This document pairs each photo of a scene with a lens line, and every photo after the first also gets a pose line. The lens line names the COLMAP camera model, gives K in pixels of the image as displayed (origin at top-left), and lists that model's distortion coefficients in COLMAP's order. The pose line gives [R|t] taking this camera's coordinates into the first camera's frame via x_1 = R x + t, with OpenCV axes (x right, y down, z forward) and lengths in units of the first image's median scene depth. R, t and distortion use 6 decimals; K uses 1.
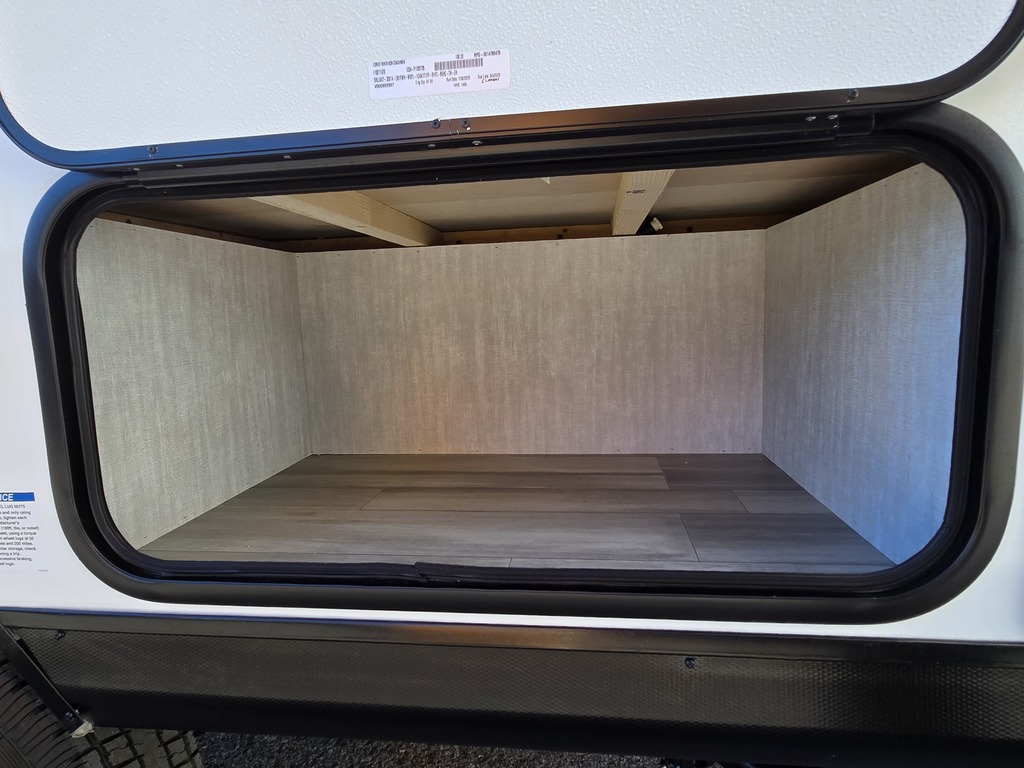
lens RADIAL K [[419.5, 0, 510.9], [0, 419.5, 392.0], [0, 0, 1]] dist [-0.001176, -0.000198]
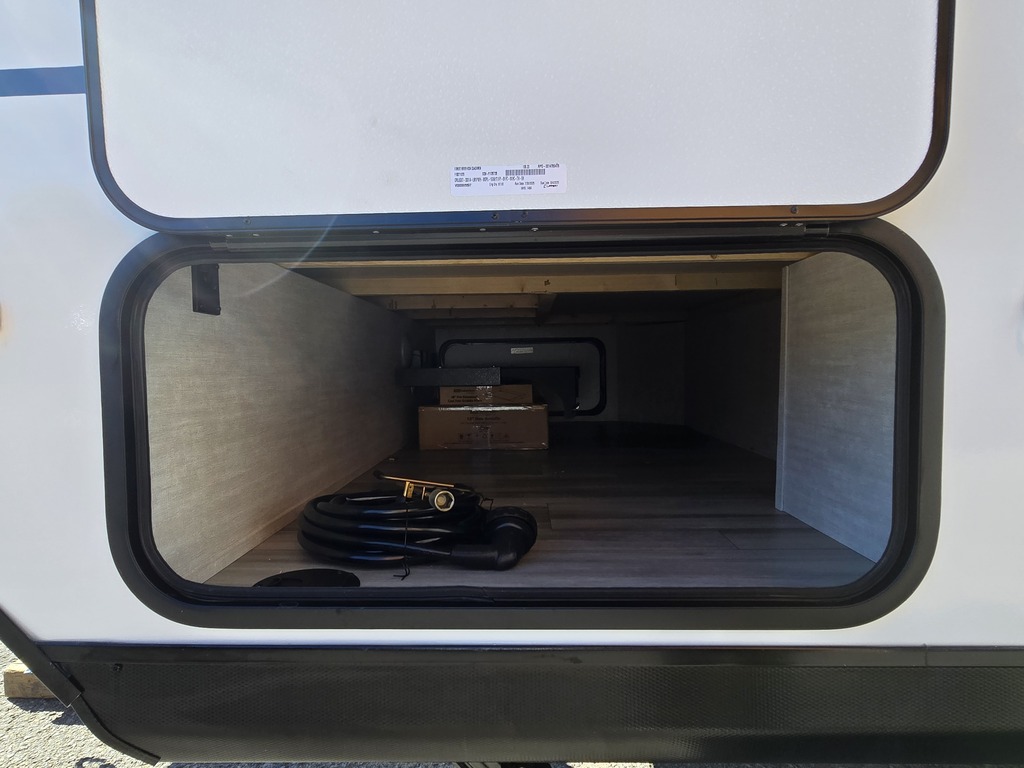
lens RADIAL K [[361.6, 0, 511.2], [0, 361.6, 402.9], [0, 0, 1]] dist [0.000954, 0.000089]
pose [[0.997500, 0.012472, 0.069553, -0.230114], [-0.007454, 0.997381, -0.071945, -0.017911], [-0.070269, 0.071247, 0.994981, -0.021217]]
